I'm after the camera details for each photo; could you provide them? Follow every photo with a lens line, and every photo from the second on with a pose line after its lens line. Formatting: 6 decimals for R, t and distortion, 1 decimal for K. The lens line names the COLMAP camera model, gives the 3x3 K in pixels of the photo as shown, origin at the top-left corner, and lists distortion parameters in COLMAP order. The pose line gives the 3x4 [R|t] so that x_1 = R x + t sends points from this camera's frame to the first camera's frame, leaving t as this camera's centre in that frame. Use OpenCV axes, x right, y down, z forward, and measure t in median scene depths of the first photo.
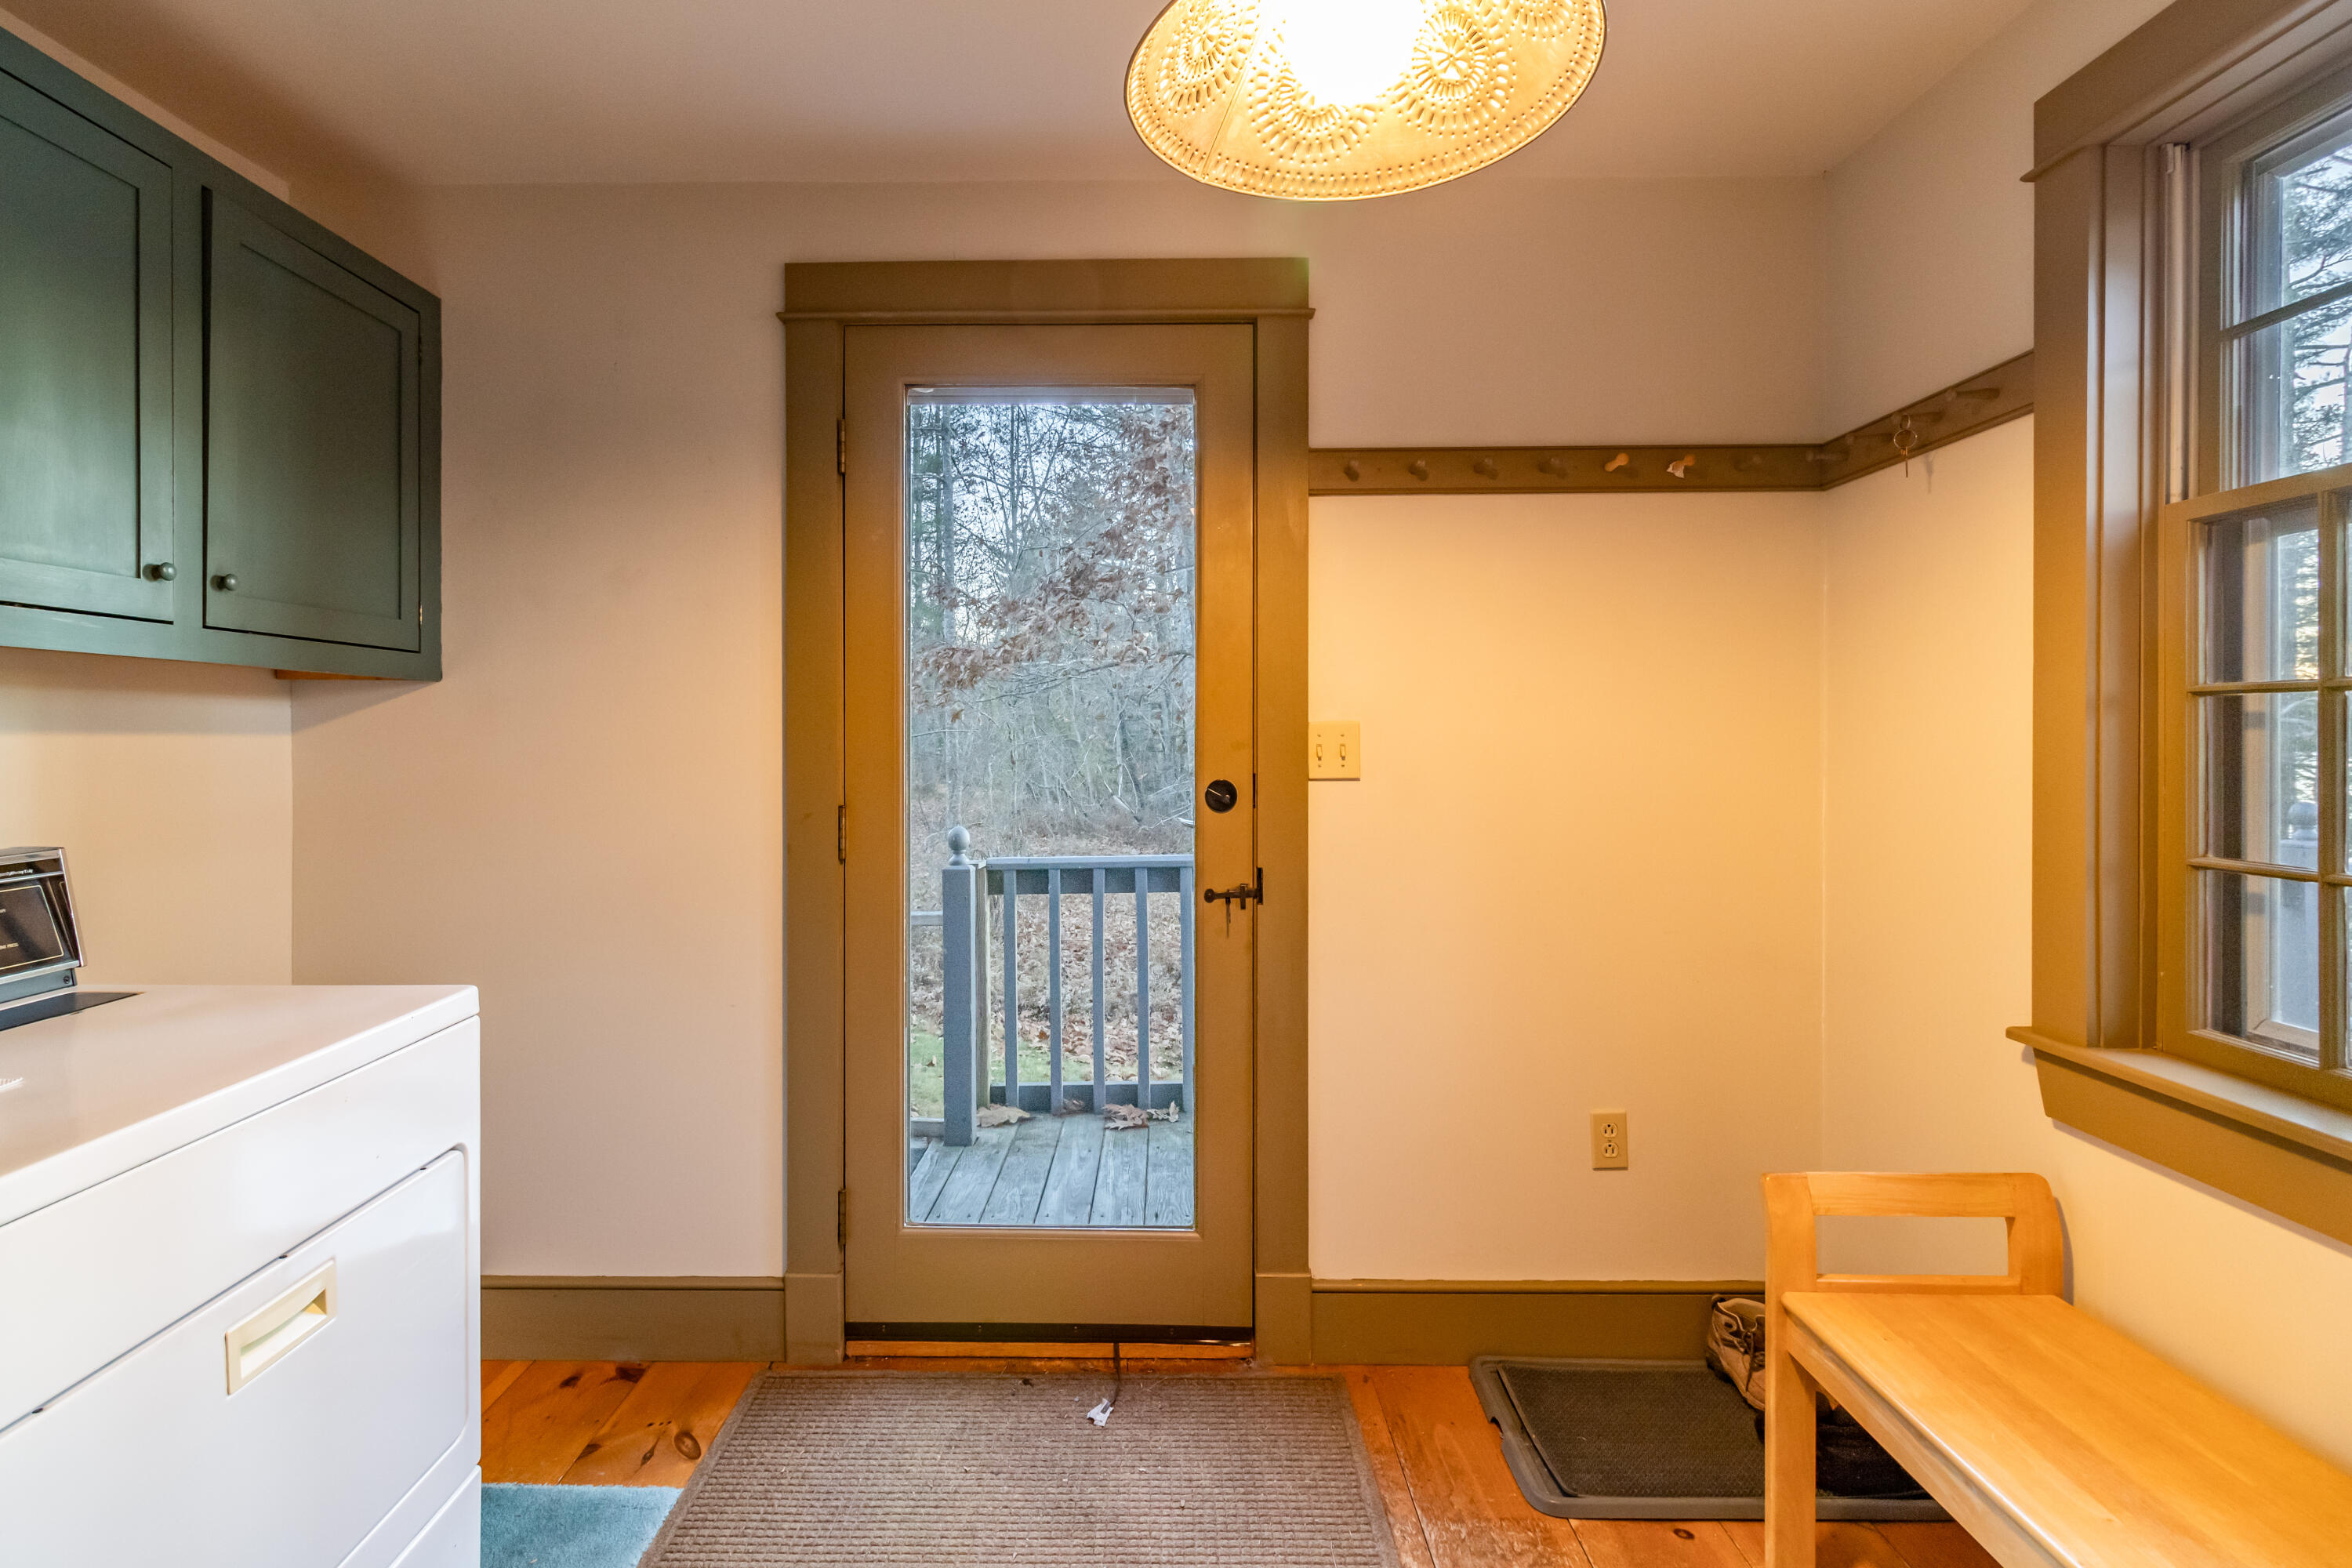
lens RADIAL K [[1075.0, 0, 1174.3], [0, 1075.0, 755.3], [0, 0, 1]] dist [0.000428, -0.000359]
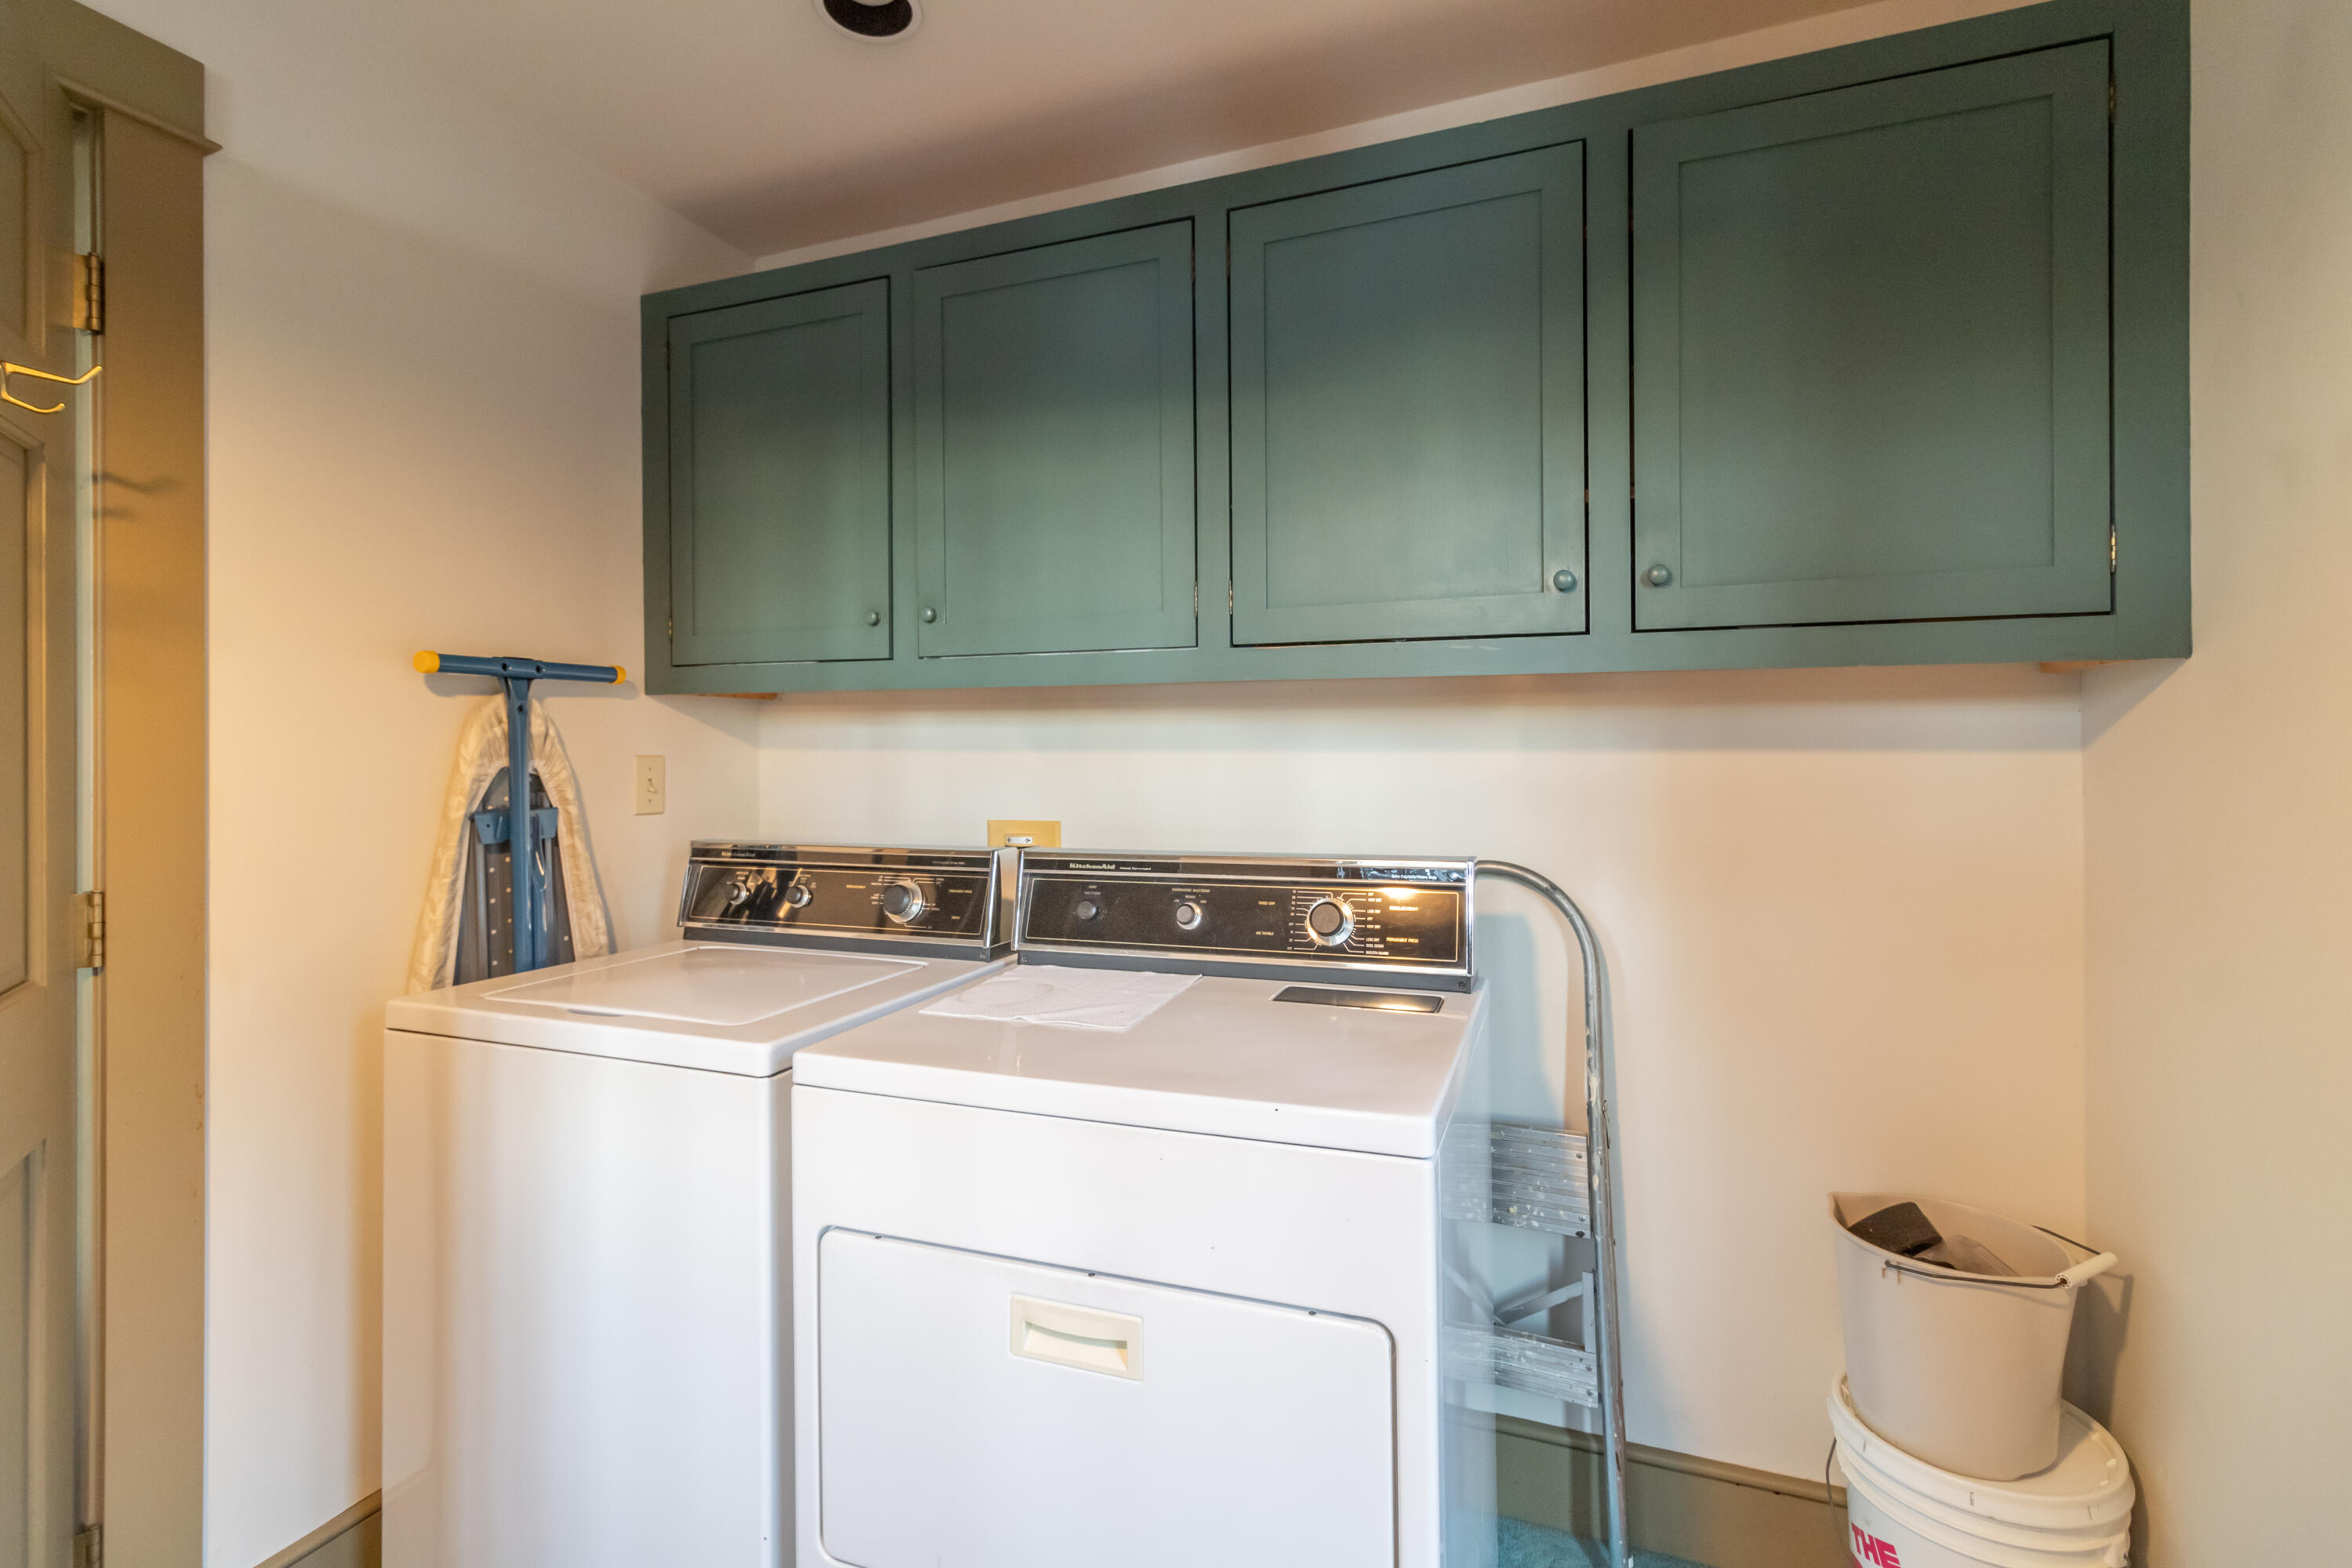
lens RADIAL K [[1075.0, 0, 1174.3], [0, 1075.0, 755.3], [0, 0, 1]] dist [0.000428, -0.000359]
pose [[-0.372431, 0.010450, -0.928001, 0.055605], [-0.010755, 0.999821, 0.015574, -0.027330], [0.927998, 0.015781, -0.372252, 0.978437]]
